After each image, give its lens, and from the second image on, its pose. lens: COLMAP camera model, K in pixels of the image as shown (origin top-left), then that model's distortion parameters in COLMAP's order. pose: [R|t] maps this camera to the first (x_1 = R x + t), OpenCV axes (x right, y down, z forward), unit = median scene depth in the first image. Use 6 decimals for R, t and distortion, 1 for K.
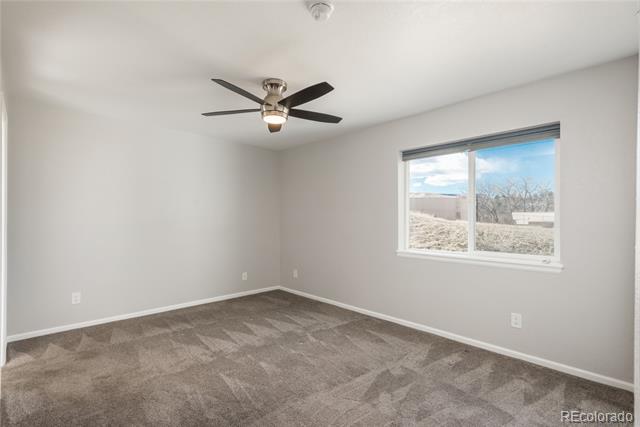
lens RADIAL K [[301.3, 0, 320.2], [0, 301.3, 211.6], [0, 0, 1]] dist [0.012567, -0.000326]
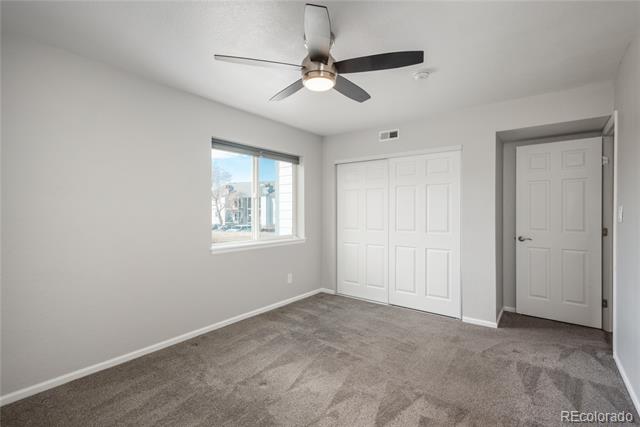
lens RADIAL K [[301.3, 0, 320.2], [0, 301.3, 211.6], [0, 0, 1]] dist [0.012567, -0.000326]
pose [[-0.154455, 0.001671, 0.987998, -0.824296], [-0.015661, 0.999869, -0.004140, 0.025386], [-0.987876, -0.016113, -0.154409, 1.027037]]
